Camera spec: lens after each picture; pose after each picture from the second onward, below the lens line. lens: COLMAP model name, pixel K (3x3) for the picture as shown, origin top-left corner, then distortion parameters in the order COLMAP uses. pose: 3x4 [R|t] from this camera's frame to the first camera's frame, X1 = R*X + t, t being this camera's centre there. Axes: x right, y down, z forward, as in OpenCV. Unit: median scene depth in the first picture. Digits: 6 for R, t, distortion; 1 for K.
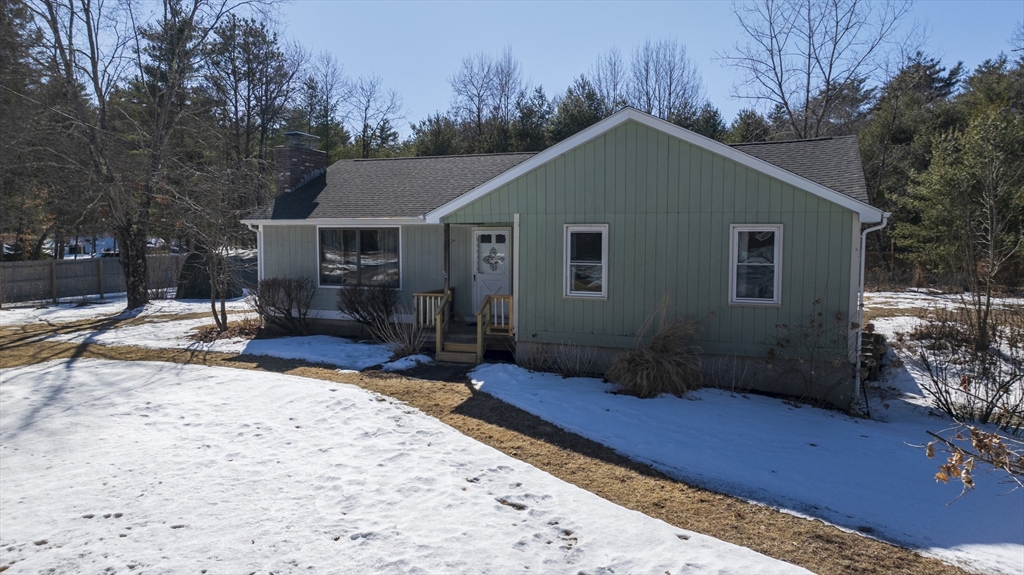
lens RADIAL K [[724.0, 0, 510.8], [0, 724.0, 286.2], [0, 0, 1]] dist [-0.020190, 0.011077]
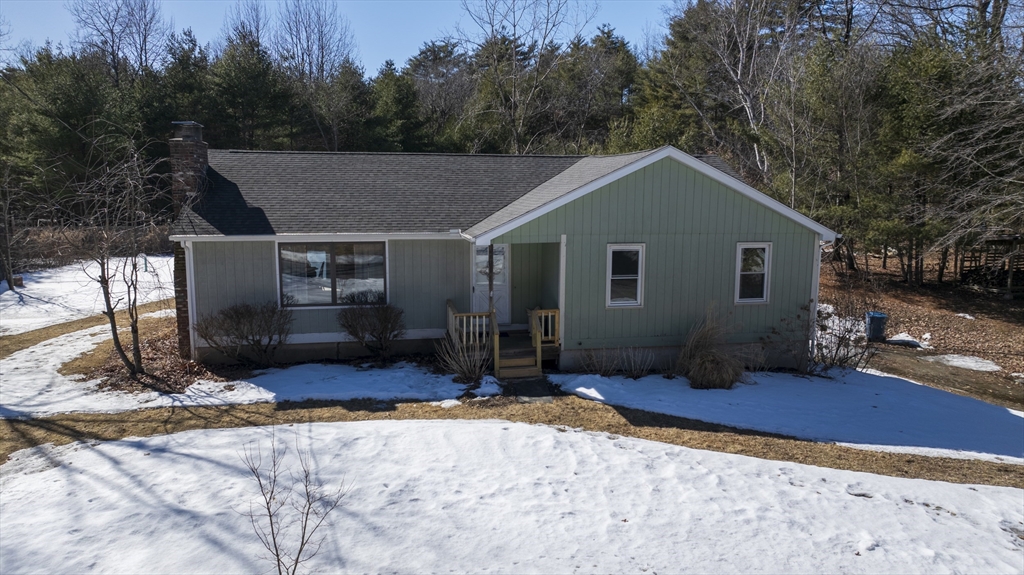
lens RADIAL K [[724.0, 0, 509.3], [0, 724.0, 287.5], [0, 0, 1]] dist [-0.020190, 0.011077]
pose [[0.828441, -0.081767, 0.554075, -0.683363], [0.036232, 0.995038, 0.092668, -0.127898], [-0.558903, -0.056695, 0.827293, 0.146308]]
